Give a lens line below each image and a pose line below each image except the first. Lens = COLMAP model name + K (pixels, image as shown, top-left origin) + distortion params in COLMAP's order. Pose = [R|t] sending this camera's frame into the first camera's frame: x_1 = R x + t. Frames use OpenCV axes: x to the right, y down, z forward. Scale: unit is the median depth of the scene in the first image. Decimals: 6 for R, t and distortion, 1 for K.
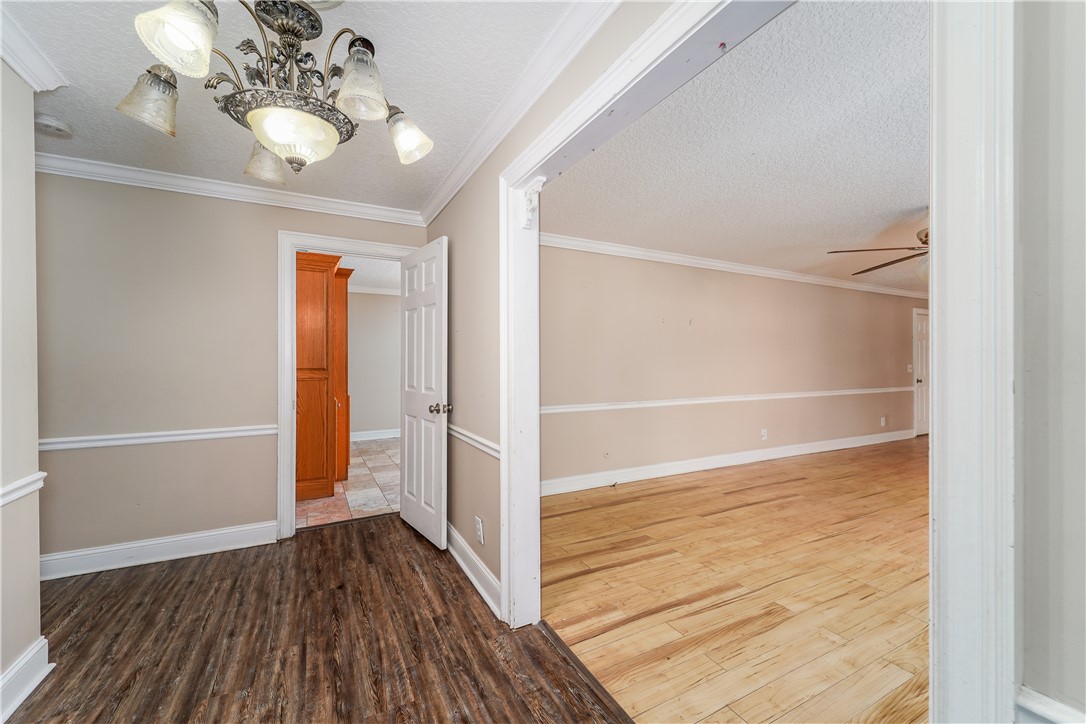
lens RADIAL K [[431.2, 0, 536.8], [0, 431.2, 363.5], [0, 0, 1]] dist [0.000913, 0.000003]
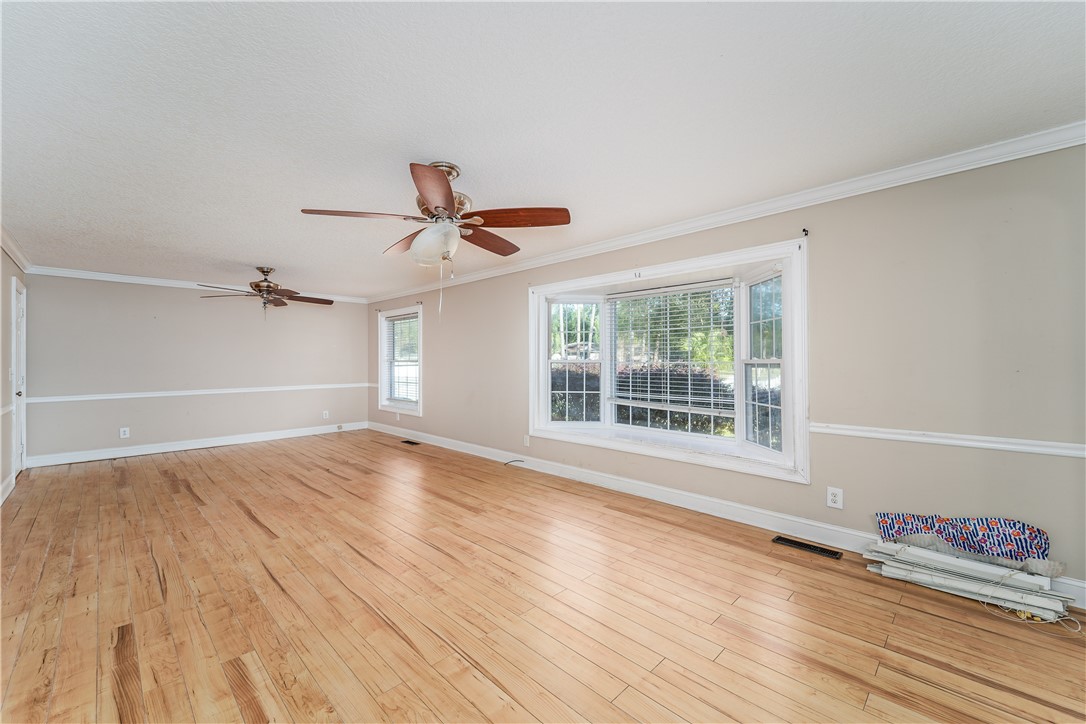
lens RADIAL K [[431.2, 0, 540.8], [0, 431.2, 364.0], [0, 0, 1]] dist [0.000913, 0.000003]
pose [[-0.308475, -0.006161, 0.951213, 0.084857], [0.009079, 0.999914, 0.009421, -0.006544], [-0.951189, 0.011542, -0.308392, 0.880566]]
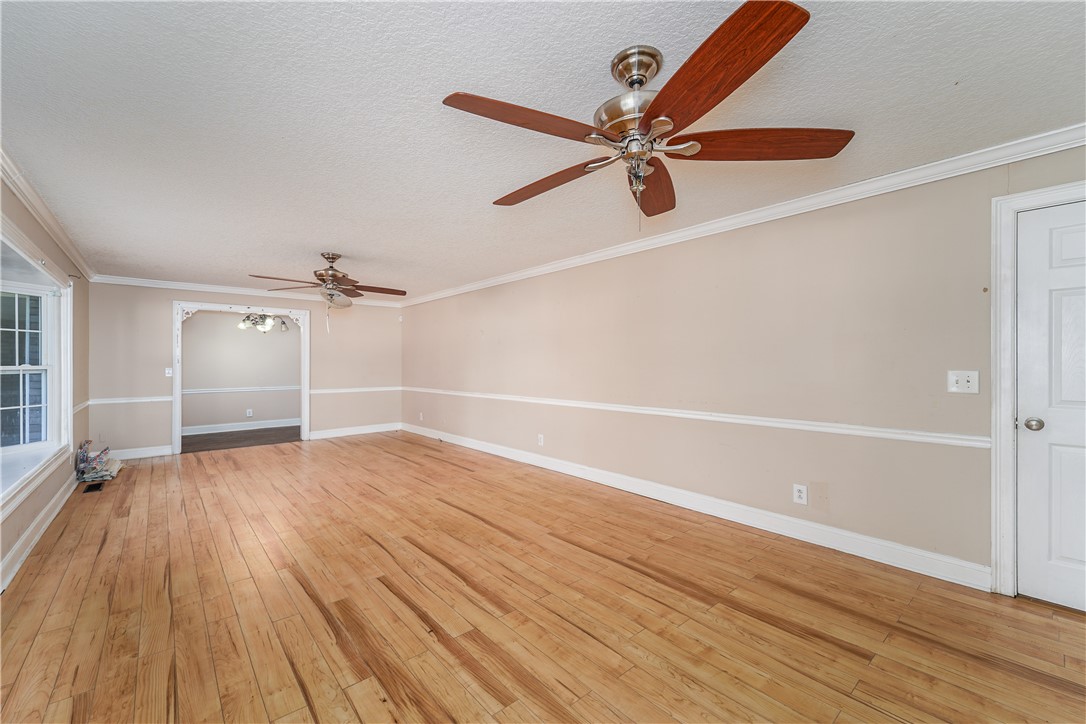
lens RADIAL K [[431.2, 0, 540.2], [0, 431.2, 360.5], [0, 0, 1]] dist [0.000913, 0.000003]
pose [[0.236134, -0.009655, -0.971673, 2.086892], [0.000050, 0.999951, -0.009924, -0.005348], [0.971720, 0.002295, 0.236123, 1.099014]]
